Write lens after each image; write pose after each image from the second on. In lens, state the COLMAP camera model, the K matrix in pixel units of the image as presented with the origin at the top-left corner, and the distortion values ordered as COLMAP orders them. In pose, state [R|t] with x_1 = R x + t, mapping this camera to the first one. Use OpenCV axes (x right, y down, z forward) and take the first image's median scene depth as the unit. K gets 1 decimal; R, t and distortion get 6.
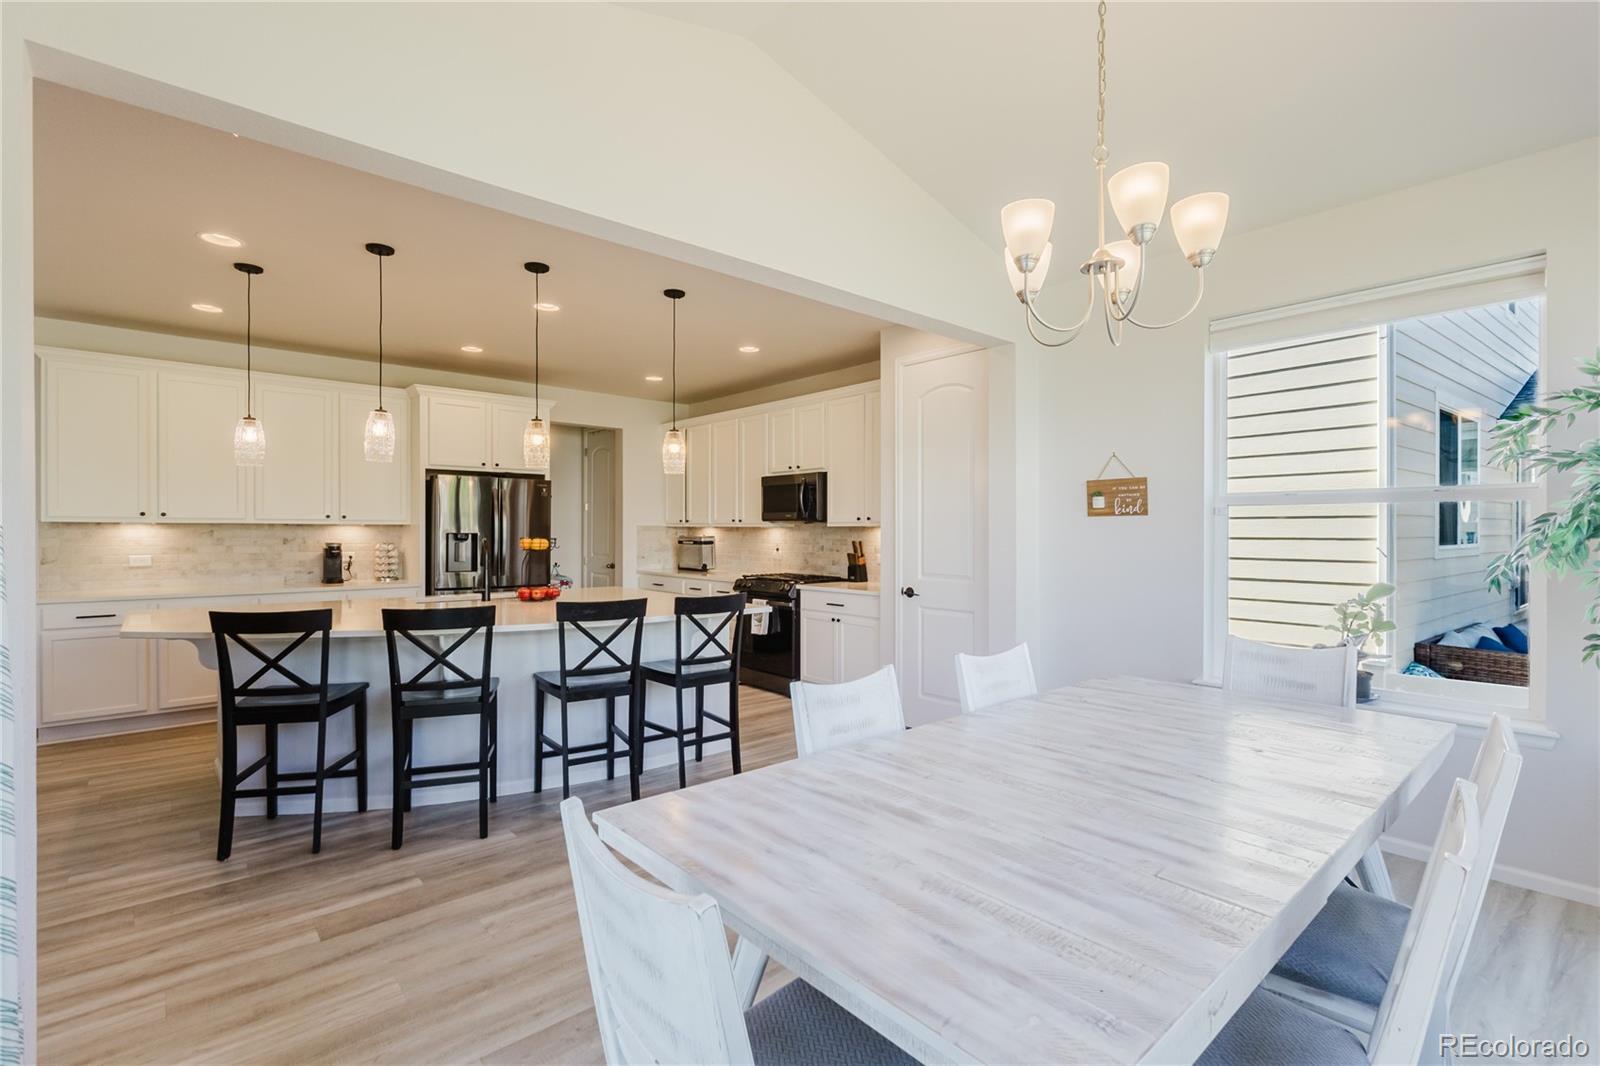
lens RADIAL K [[735.2, 0, 802.6], [0, 735.2, 528.6], [0, 0, 1]] dist [-0.002255, -0.000069]
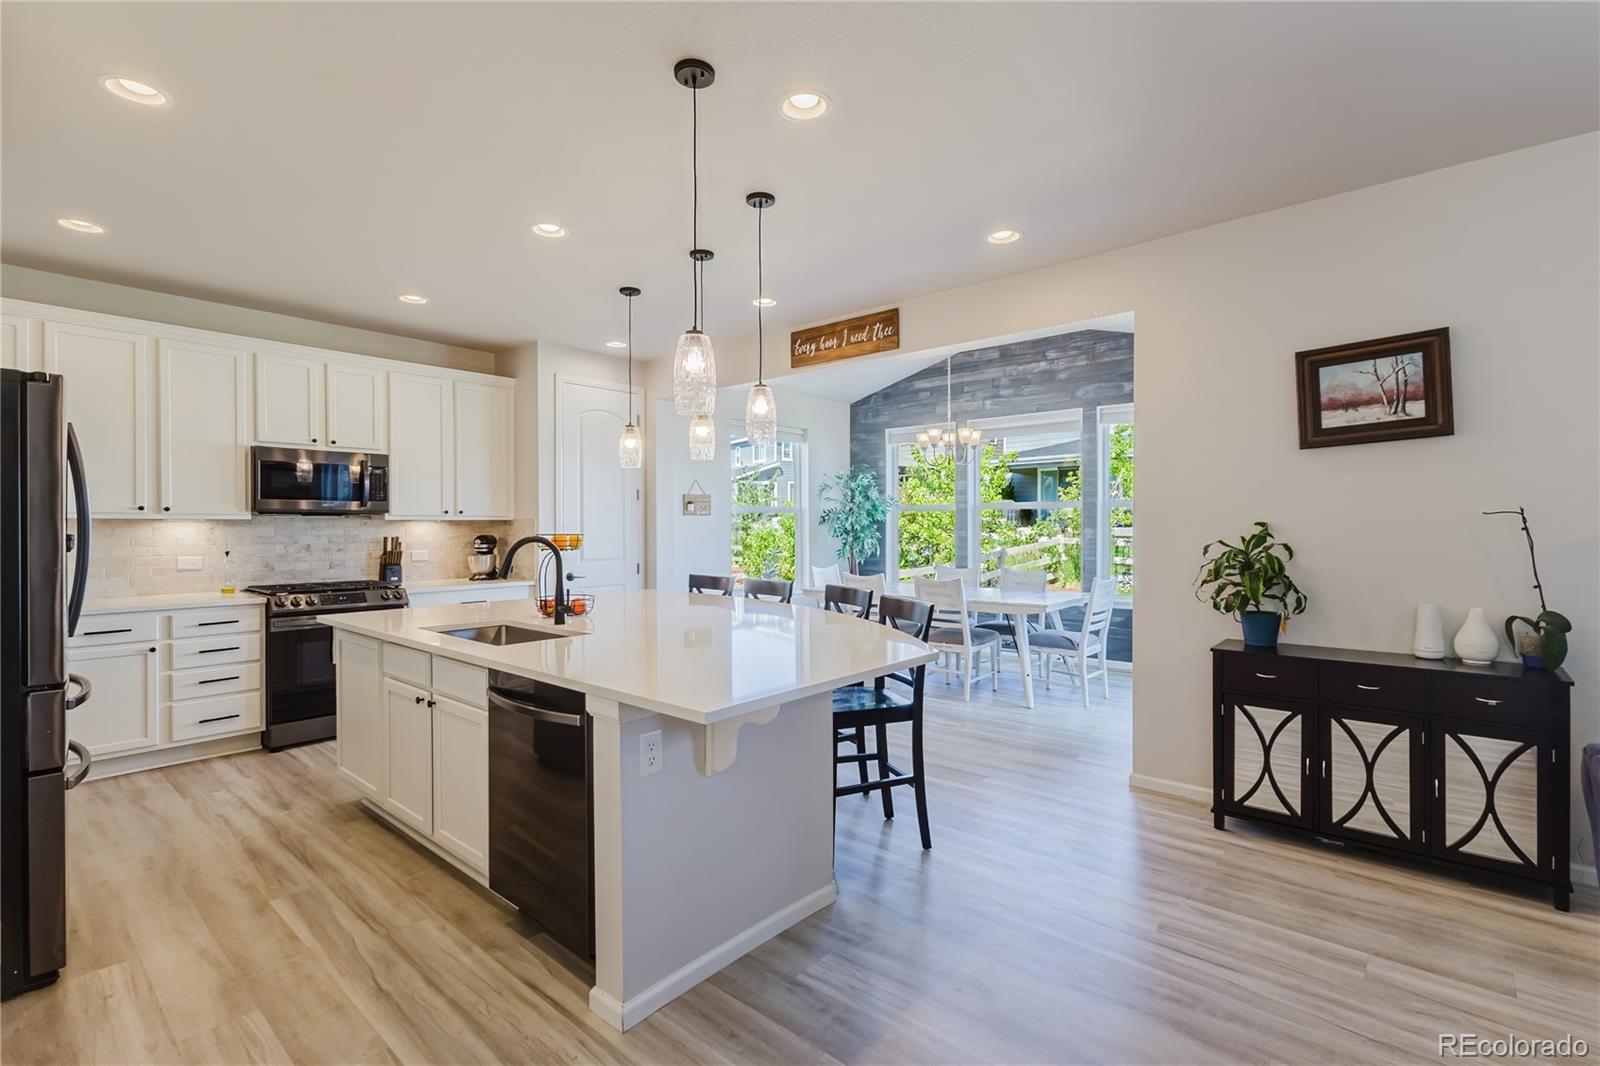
lens RADIAL K [[730.4, 0, 802.0], [0, 730.4, 533.0], [0, 0, 1]] dist [0.002431, 0.000482]
pose [[-0.136813, -0.011246, 0.990533, -1.240507], [-0.001241, 0.999937, 0.011182, 0.002952], [-0.990596, 0.000301, -0.136818, 0.921477]]
